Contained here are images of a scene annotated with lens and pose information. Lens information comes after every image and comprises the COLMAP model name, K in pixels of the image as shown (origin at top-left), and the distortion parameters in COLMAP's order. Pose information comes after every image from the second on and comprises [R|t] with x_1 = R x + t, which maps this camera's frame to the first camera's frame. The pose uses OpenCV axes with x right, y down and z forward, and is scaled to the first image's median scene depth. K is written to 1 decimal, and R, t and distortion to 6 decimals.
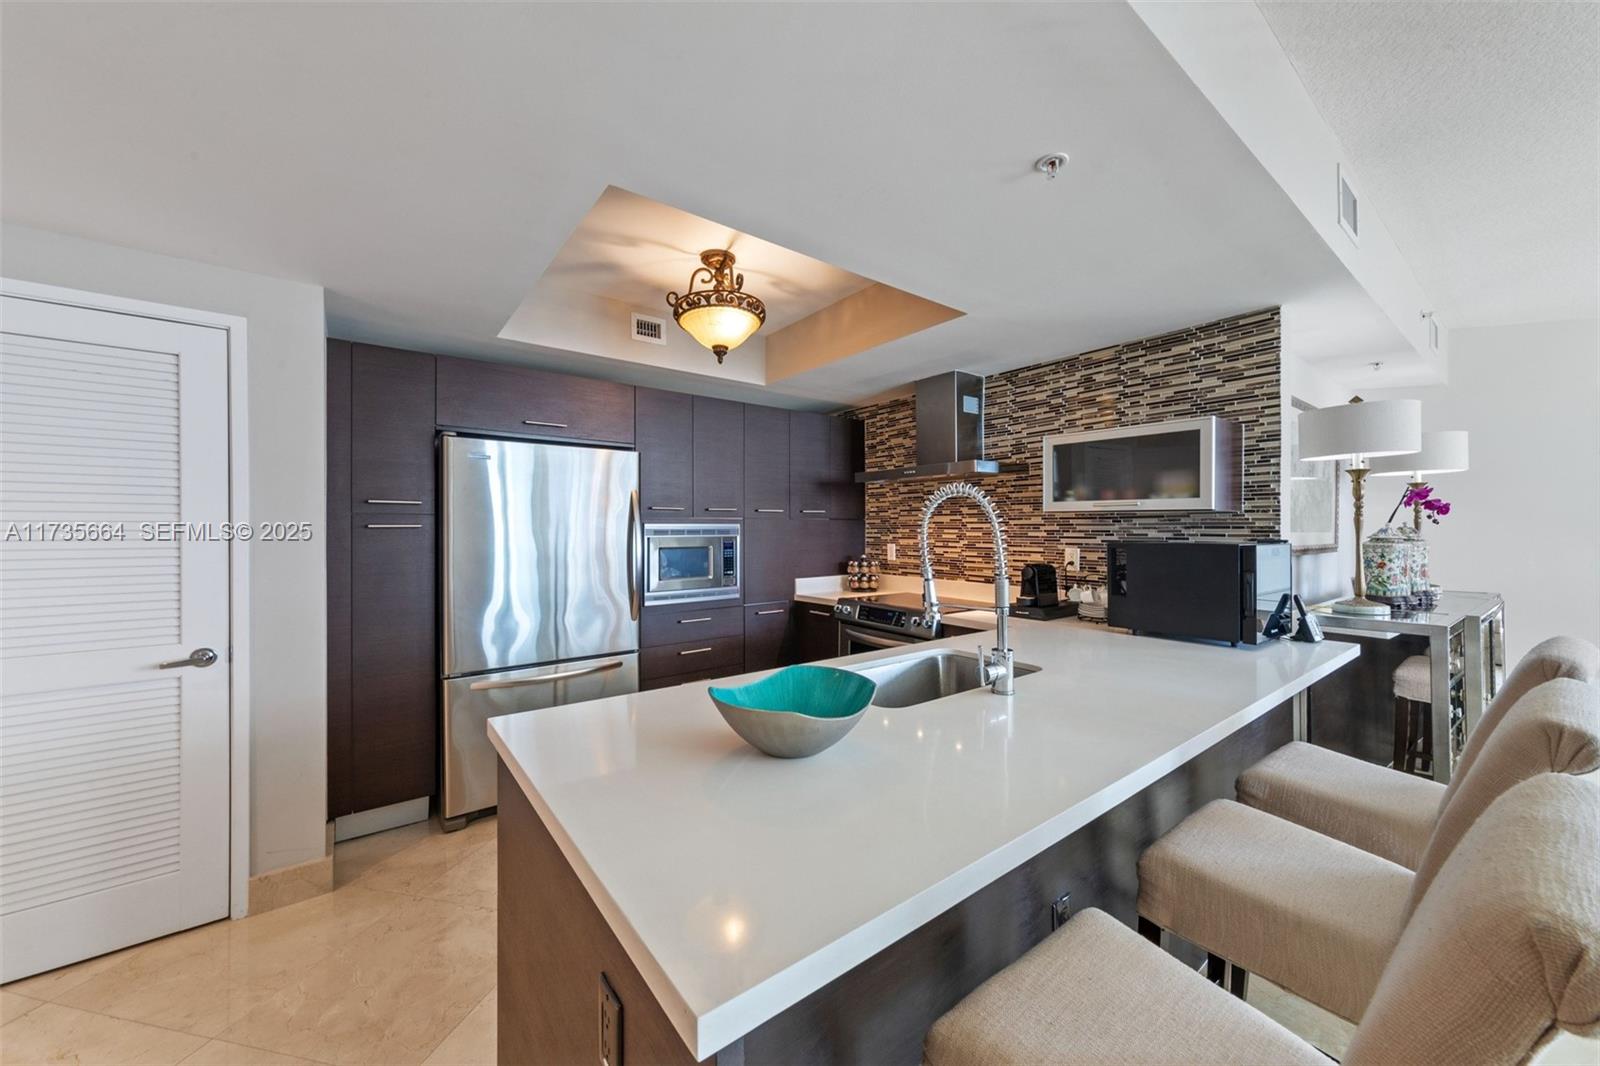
lens RADIAL K [[585.8, 0, 802.4], [0, 585.8, 540.2], [0, 0, 1]] dist [-0.001103, 0.005468]
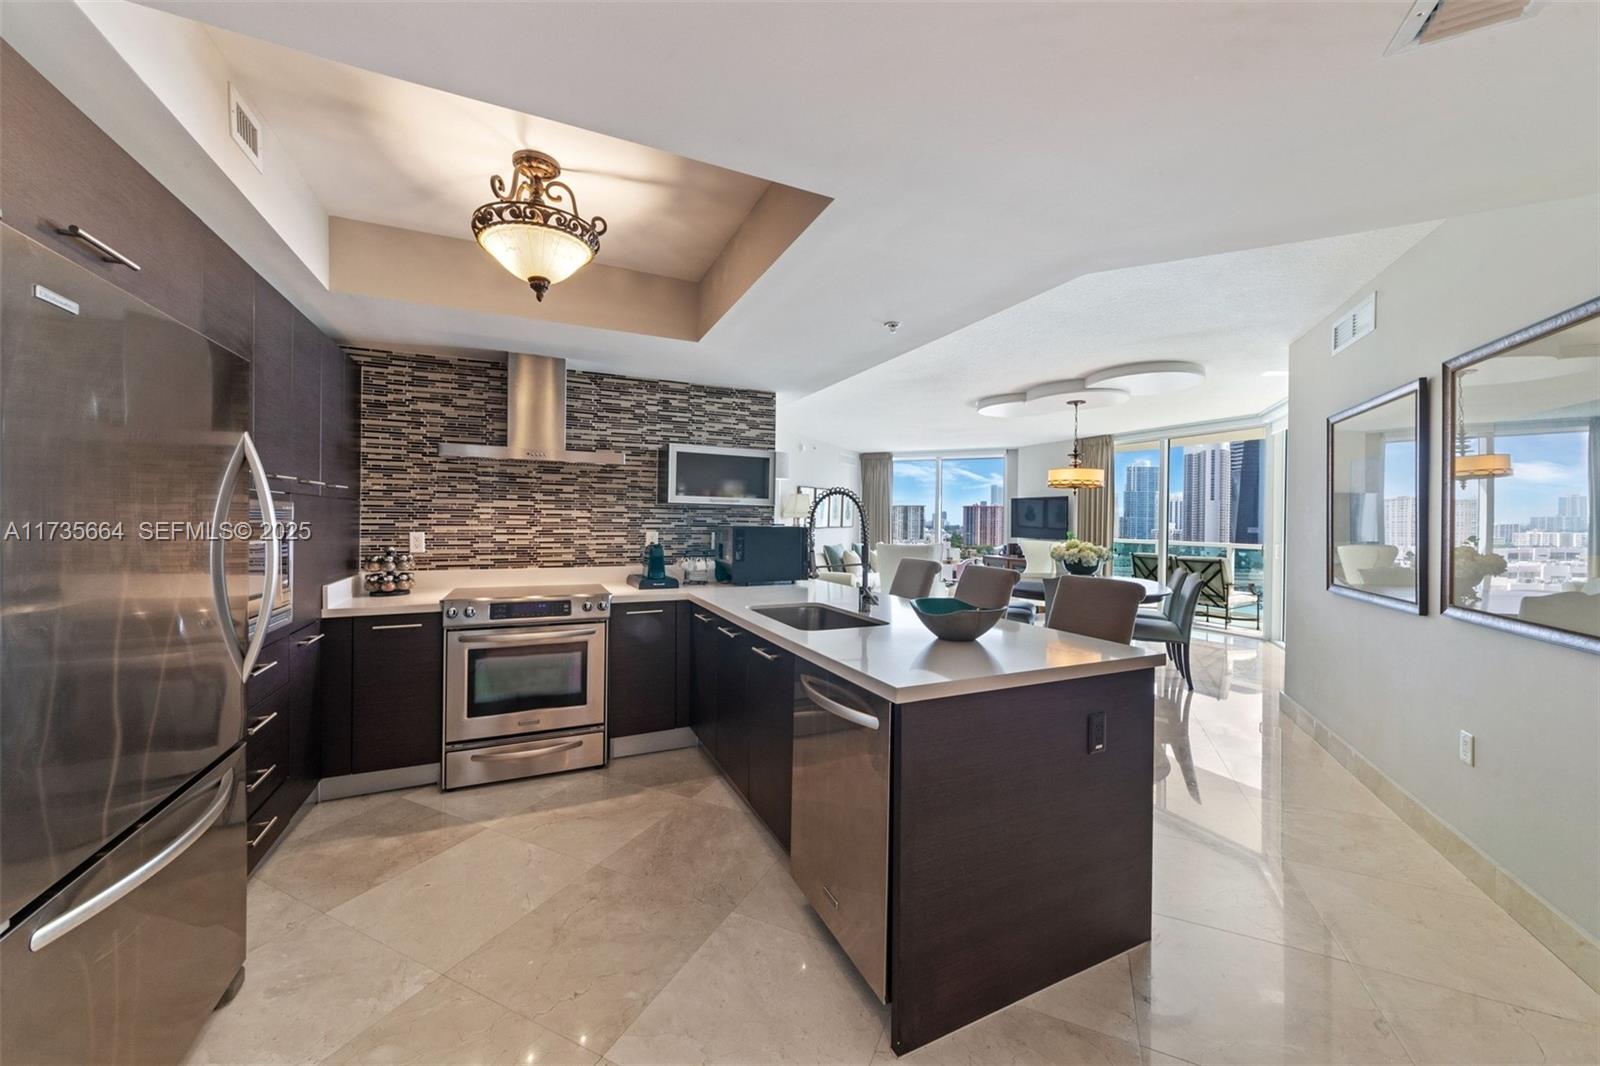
lens RADIAL K [[587.8, 0, 808.5], [0, 587.8, 519.6], [0, 0, 1]] dist [-0.001123, -0.000088]
pose [[0.206697, -0.000592, 0.978405, -0.667763], [0.005375, 0.999985, -0.000530, -0.009566], [-0.978390, 0.005368, 0.206697, 0.390374]]
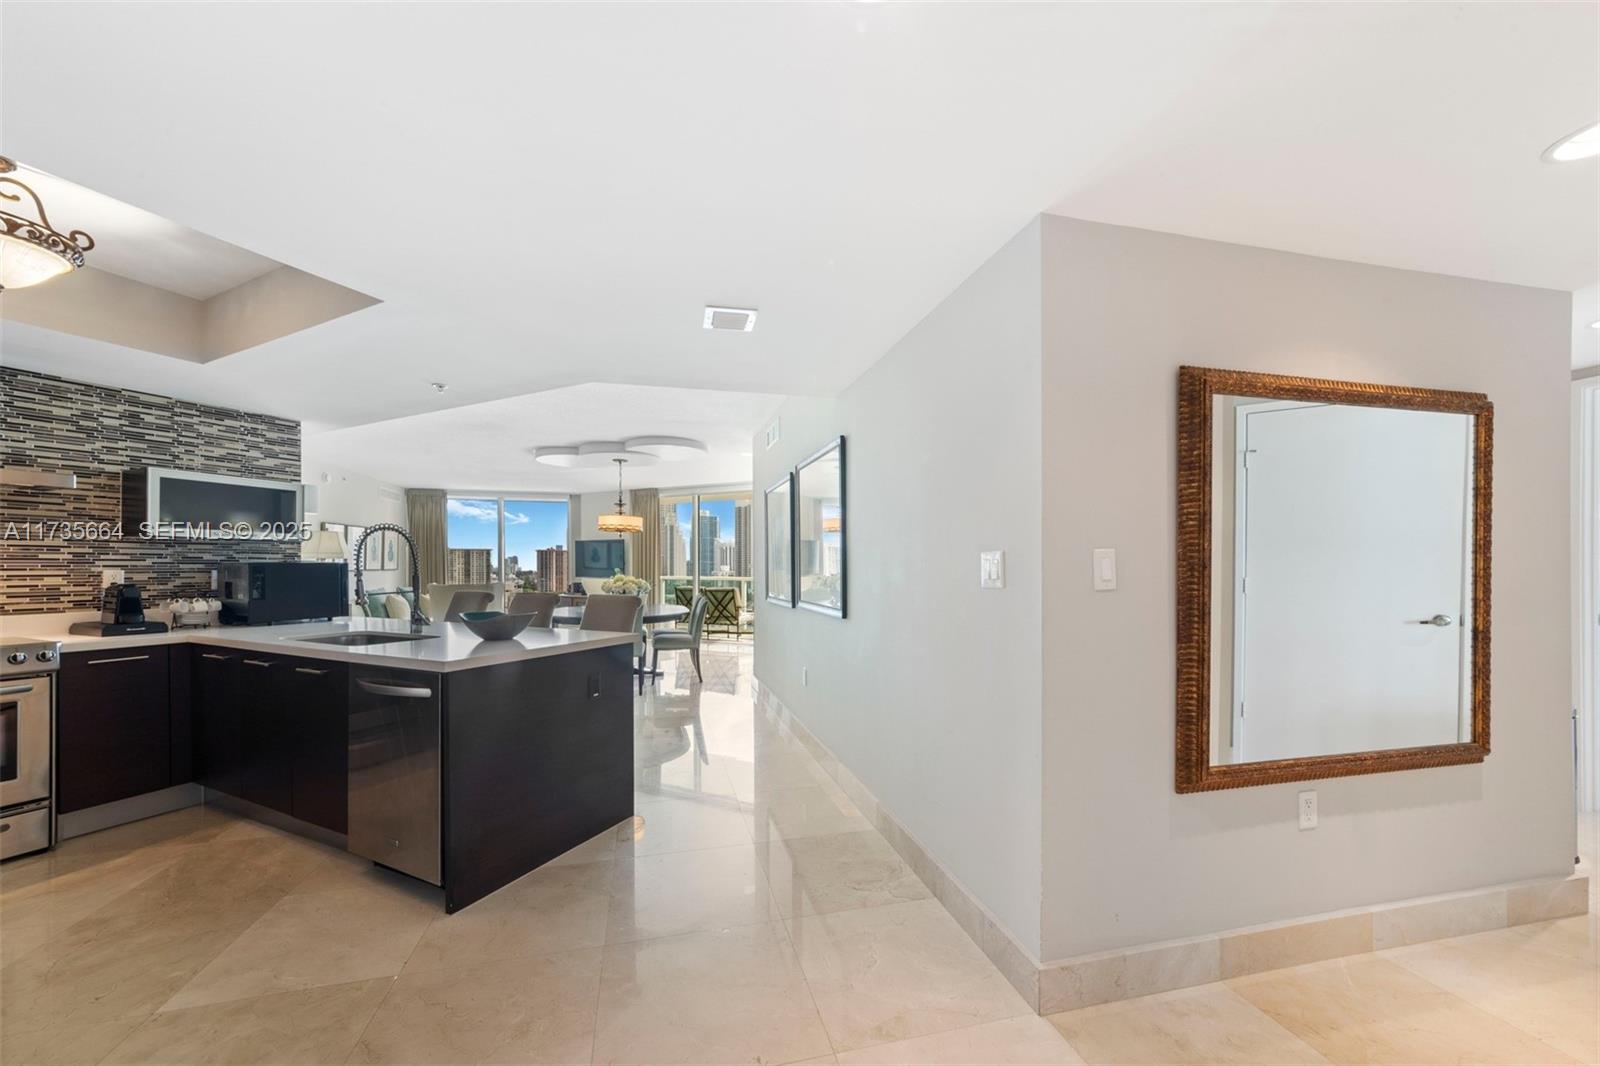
lens RADIAL K [[592.0, 0, 808.2], [0, 592.0, 568.0], [0, 0, 1]] dist [-0.026422, 0.007767]
pose [[-0.462974, -0.005332, 0.886356, -0.978979], [0.013496, 0.999824, 0.013064, 0.012339], [-0.886269, 0.018011, -0.462820, 0.359128]]
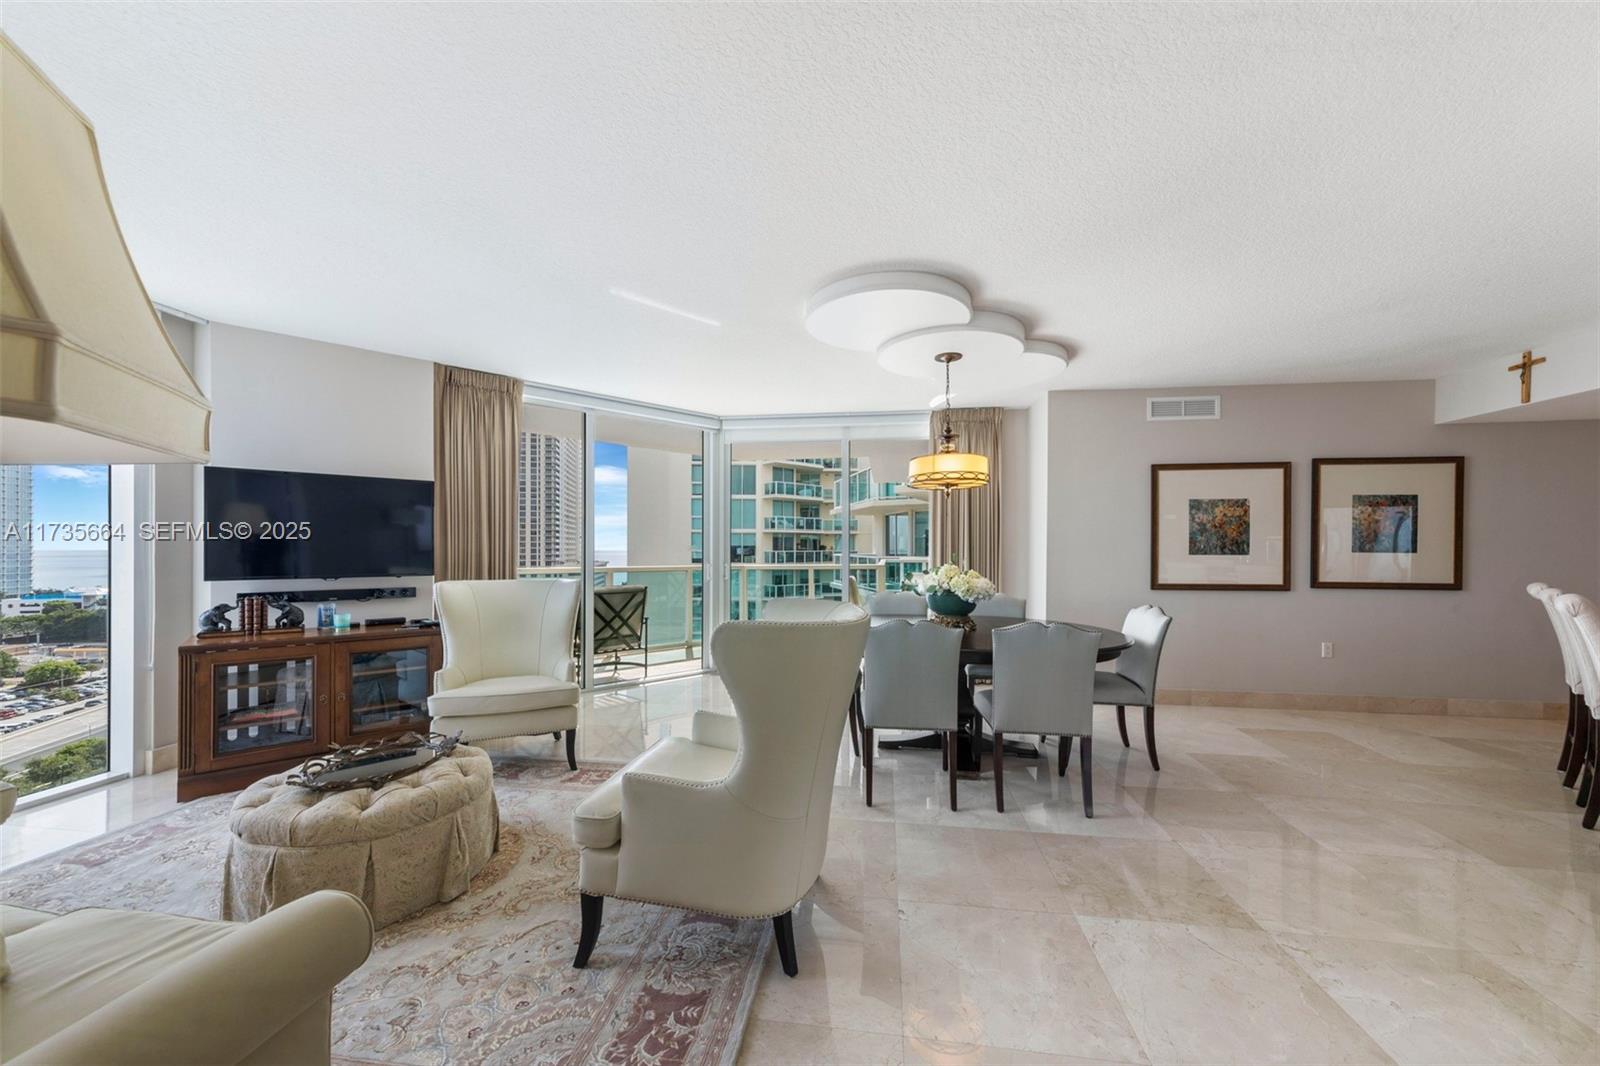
lens RADIAL K [[585.0, 0, 801.9], [0, 585.0, 549.9], [0, 0, 1]] dist [-0.000171, 0.000023]
pose [[-0.997214, -0.006431, -0.074313, 1.580501], [-0.007774, 0.999811, 0.017792, 0.005918], [0.074185, 0.018320, -0.997076, 1.101557]]
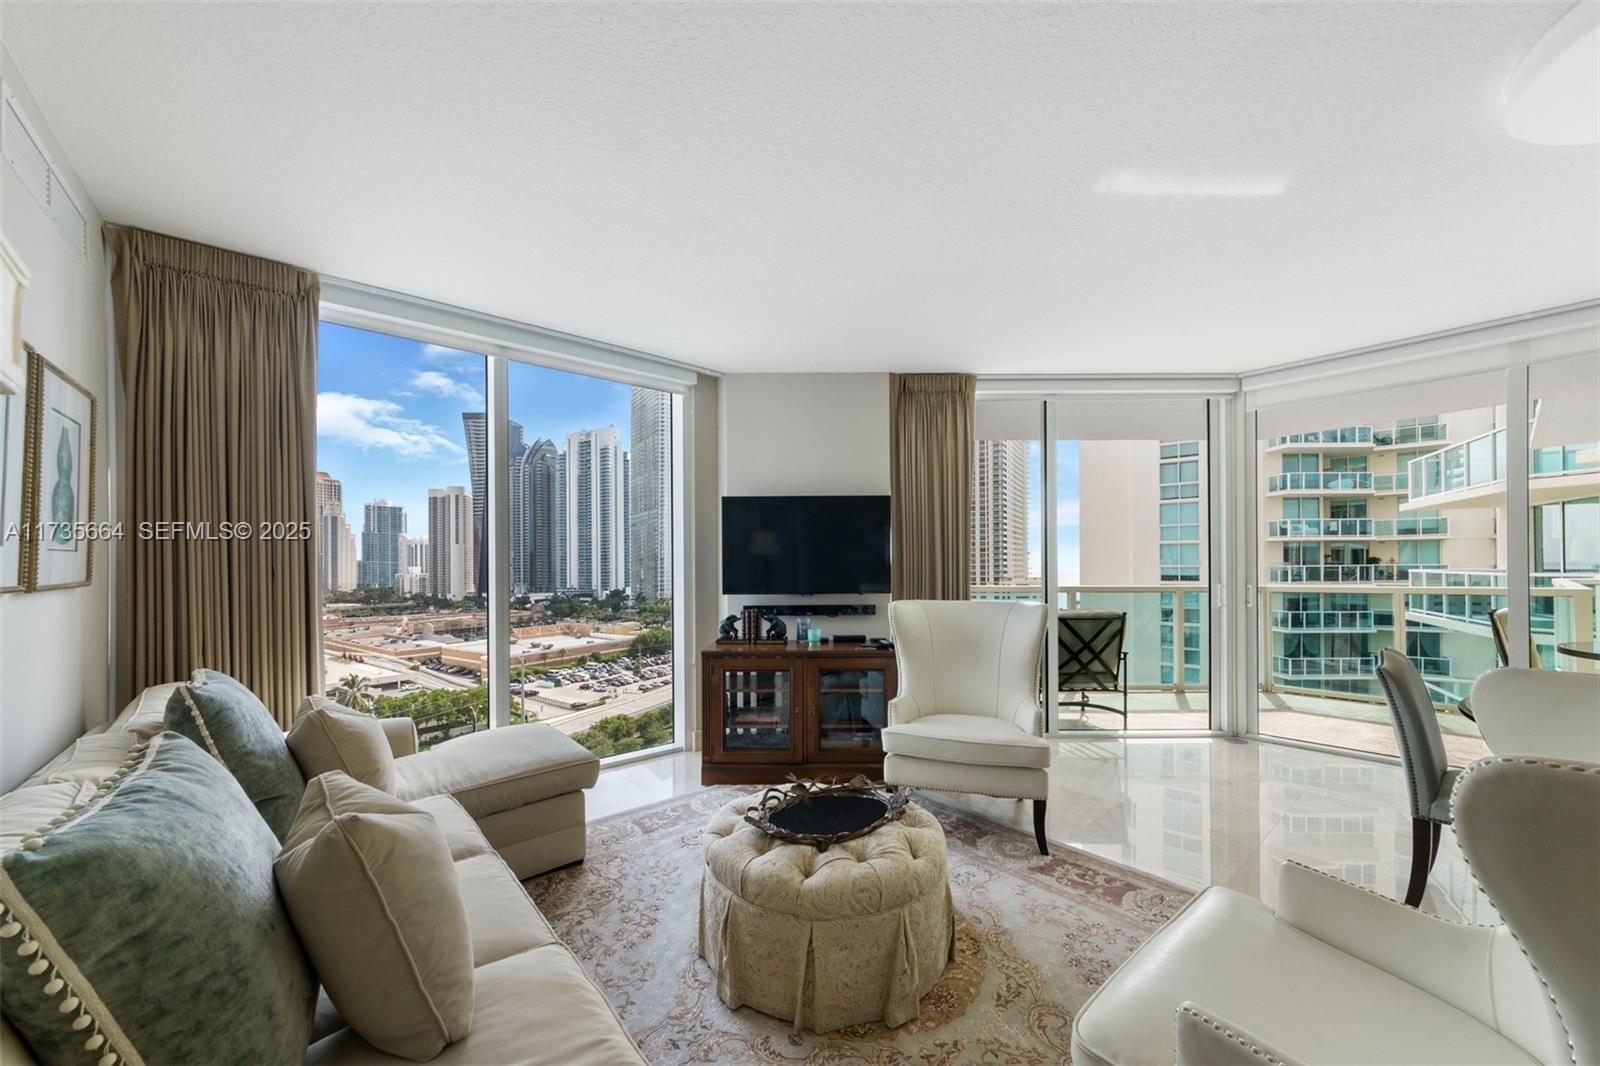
lens RADIAL K [[595.7, 0, 805.3], [0, 595.7, 563.5], [0, 0, 1]] dist [0.000264, -0.000301]
pose [[-0.798733, 0.003371, 0.601676, 1.675078], [0.013065, 0.999846, 0.011741, 0.010763], [-0.601544, 0.017239, -0.798654, 0.877671]]
